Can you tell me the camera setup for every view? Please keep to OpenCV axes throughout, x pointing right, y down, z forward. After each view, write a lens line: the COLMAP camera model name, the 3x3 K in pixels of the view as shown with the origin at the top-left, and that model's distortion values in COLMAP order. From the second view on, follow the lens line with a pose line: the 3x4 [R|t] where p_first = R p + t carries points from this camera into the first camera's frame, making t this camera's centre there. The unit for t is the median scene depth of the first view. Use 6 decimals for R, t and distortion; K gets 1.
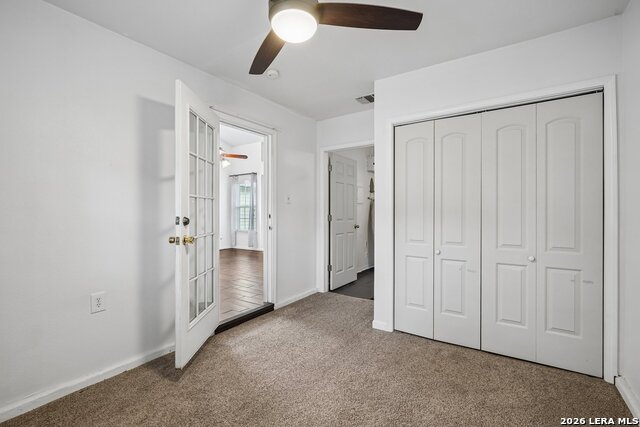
lens RADIAL K [[292.3, 0, 320.3], [0, 292.3, 211.6], [0, 0, 1]] dist [-0.011182, 0.006640]
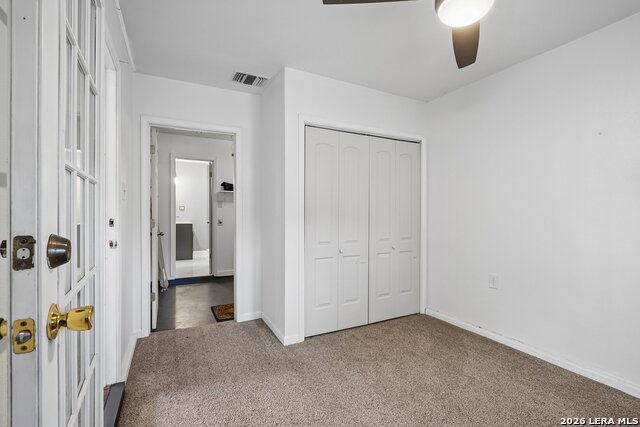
lens RADIAL K [[292.3, 0, 319.1], [0, 292.3, 215.4], [0, 0, 1]] dist [-0.011182, 0.006640]
pose [[0.469577, -0.003487, 0.882884, -0.629539], [-0.001327, 0.999988, 0.004656, -0.000895], [-0.882890, -0.003357, 0.469567, 0.566438]]
